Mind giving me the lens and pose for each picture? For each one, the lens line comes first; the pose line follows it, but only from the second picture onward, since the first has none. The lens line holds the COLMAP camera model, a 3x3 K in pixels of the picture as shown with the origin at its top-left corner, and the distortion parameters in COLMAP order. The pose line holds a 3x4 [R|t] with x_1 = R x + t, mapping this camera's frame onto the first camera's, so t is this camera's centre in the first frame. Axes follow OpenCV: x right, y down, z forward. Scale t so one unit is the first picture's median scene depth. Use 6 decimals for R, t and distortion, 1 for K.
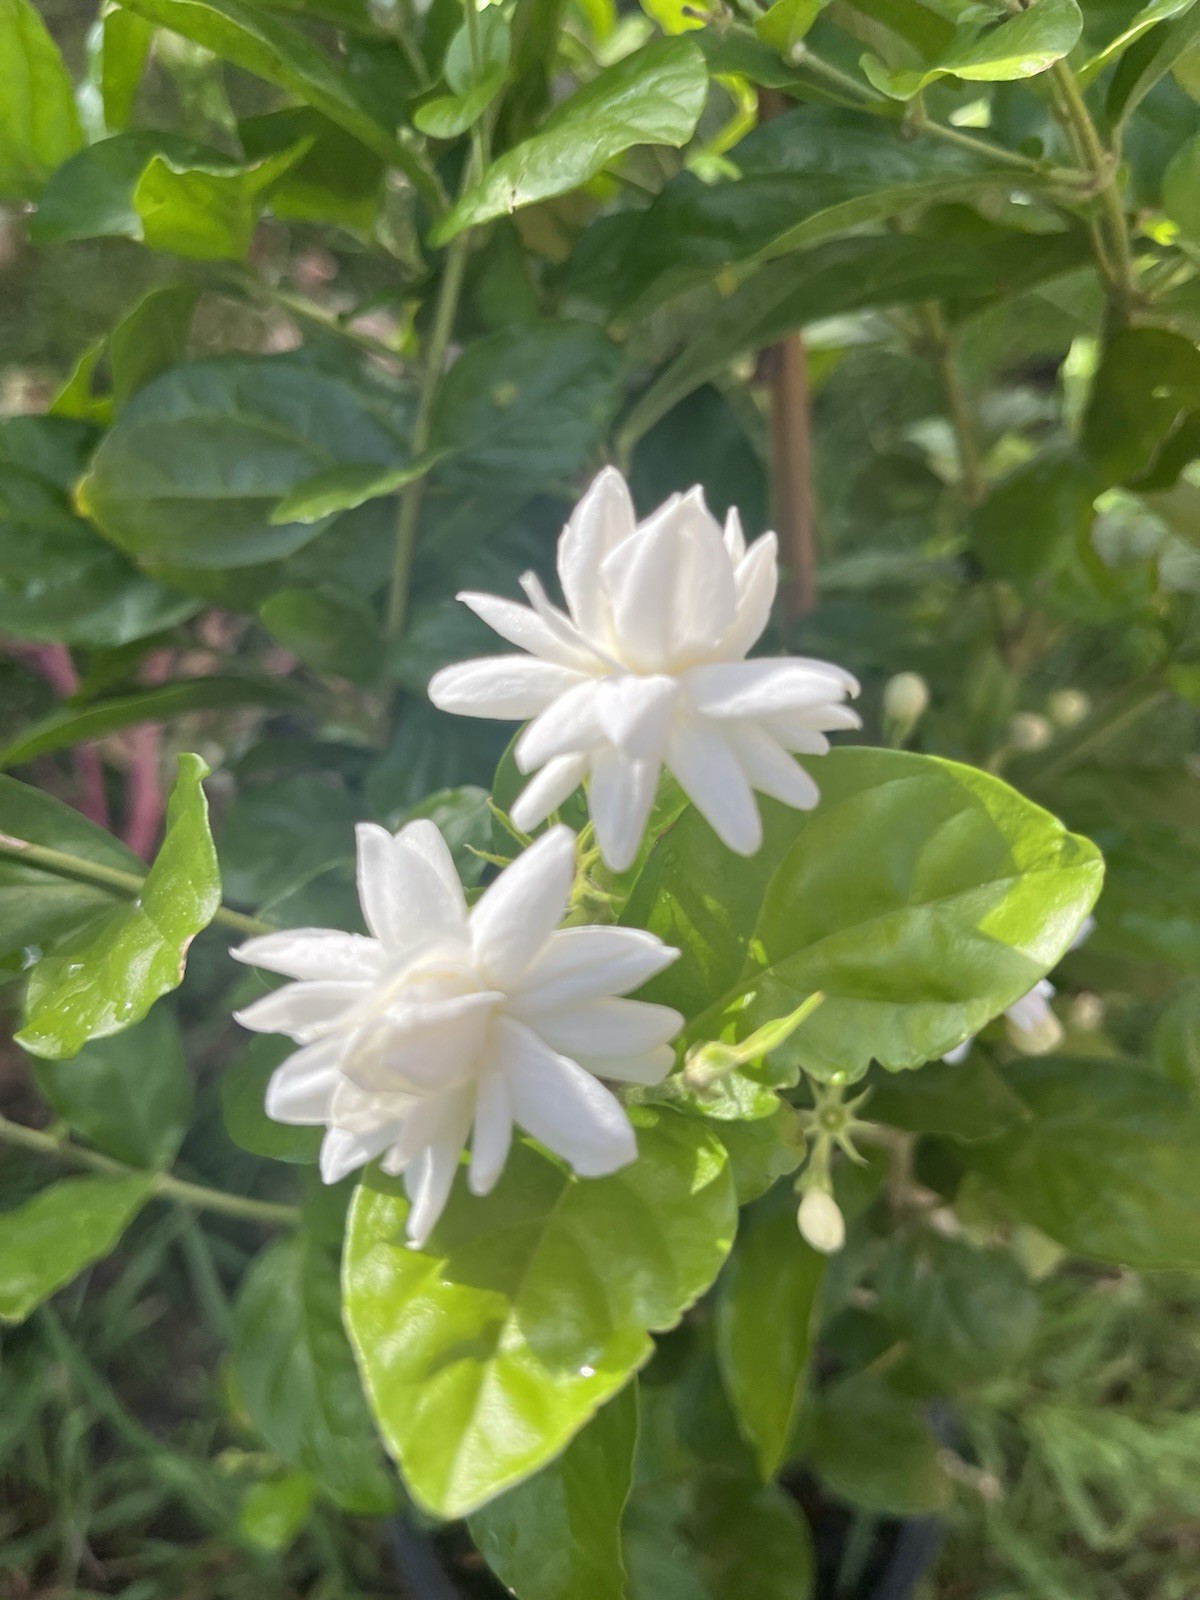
lens RADIAL K [[1259.3, 0, 582.5], [0, 1259.3, 796.4], [0, 0, 1]] dist [-0.023068, 0.004029]
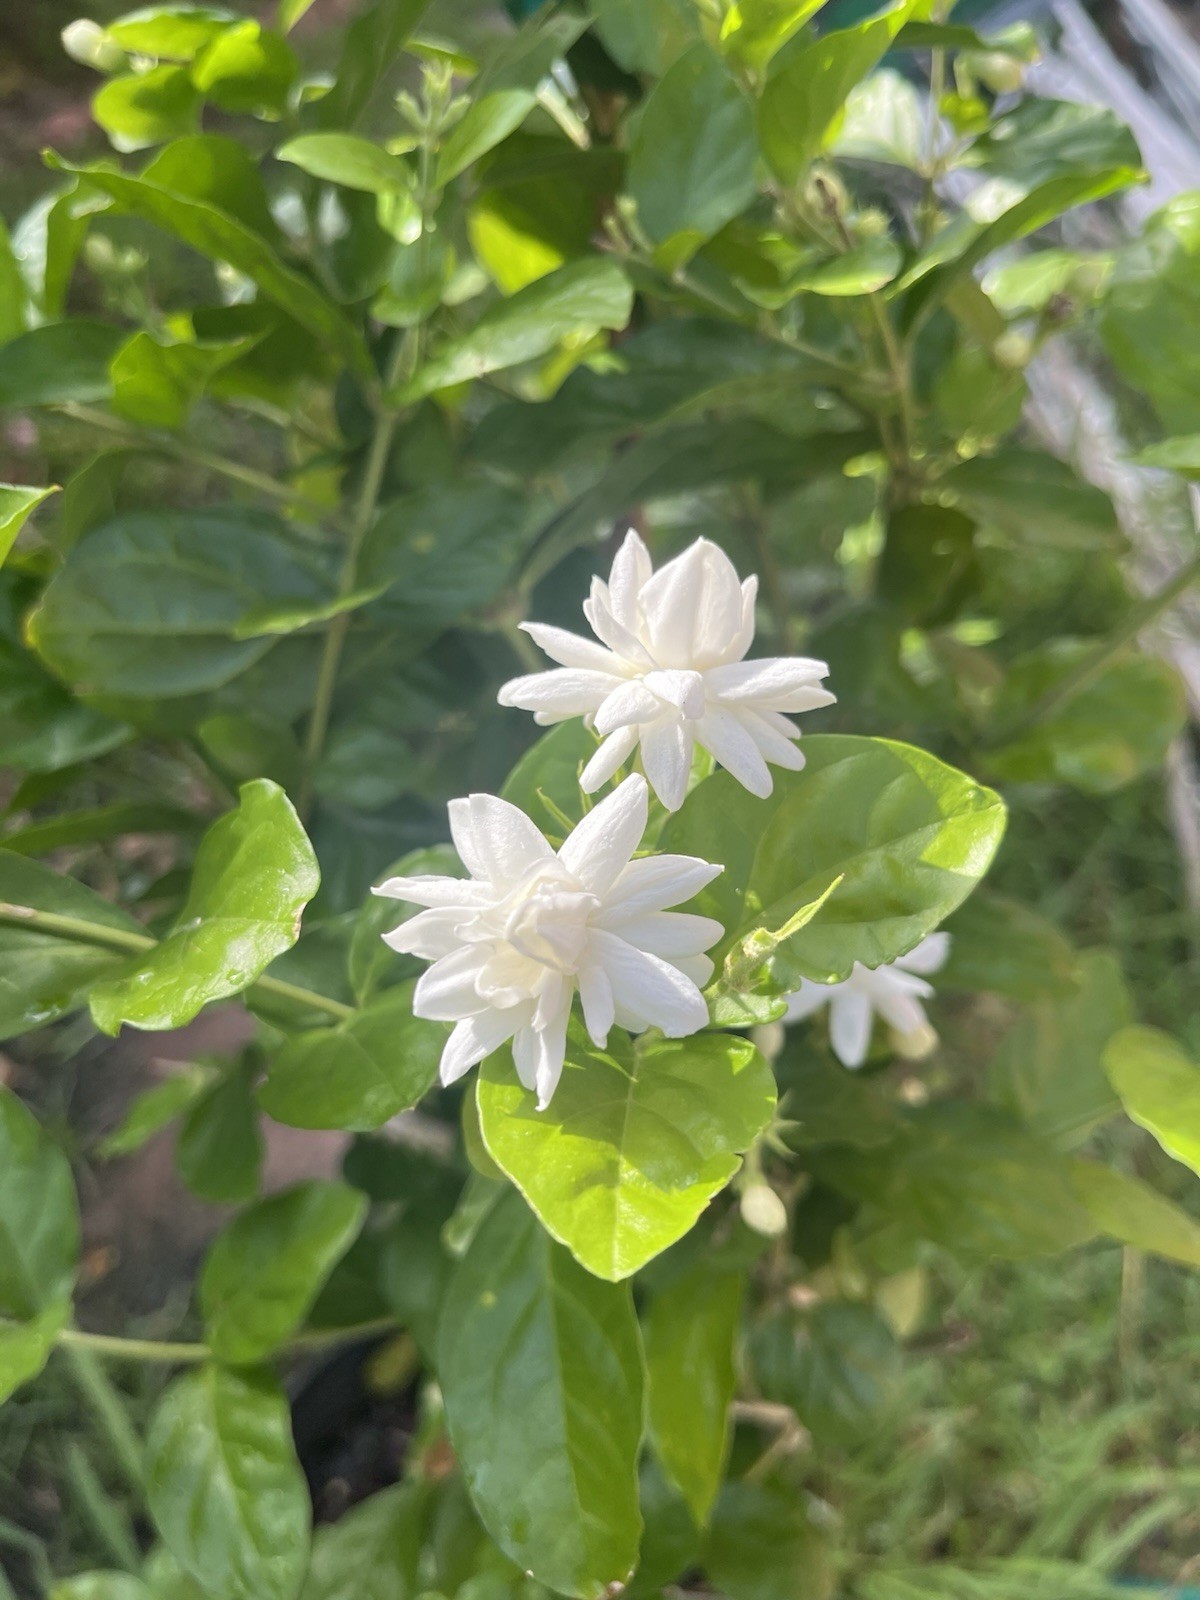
lens RADIAL K [[1252.4, 0, 600.0], [0, 1252.4, 800.0], [0, 0, 1]] dist [-0.017340, -0.013363]
pose [[0.978104, -0.026369, 0.206437, -0.295076], [0.062178, 0.983661, -0.168954, 0.246502], [-0.198609, 0.178091, 0.963762, -0.232035]]
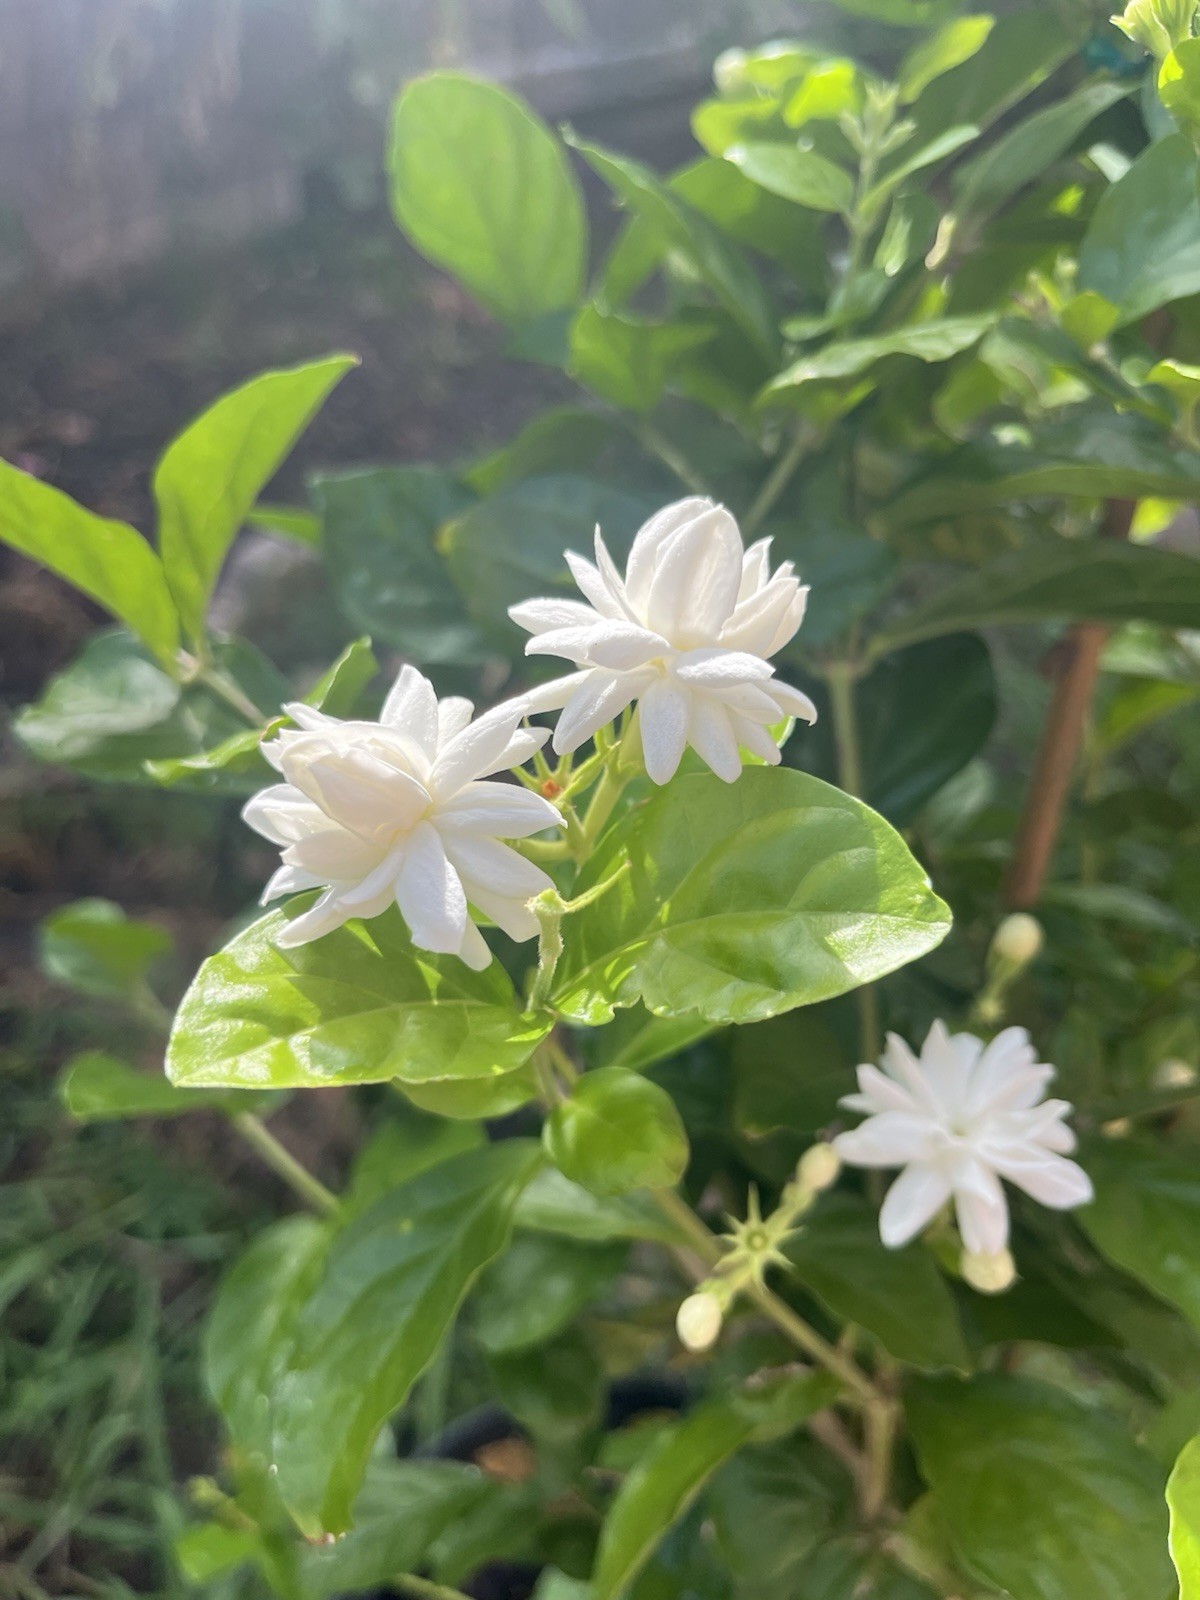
lens RADIAL K [[1254.6, 0, 596.2], [0, 1254.6, 836.2], [0, 0, 1]] dist [-0.001345, -0.069295]
pose [[0.872939, 0.385031, -0.299546, 0.435364], [-0.439945, 0.886664, -0.142390, 0.273634], [0.210772, 0.256081, 0.943397, -0.138207]]
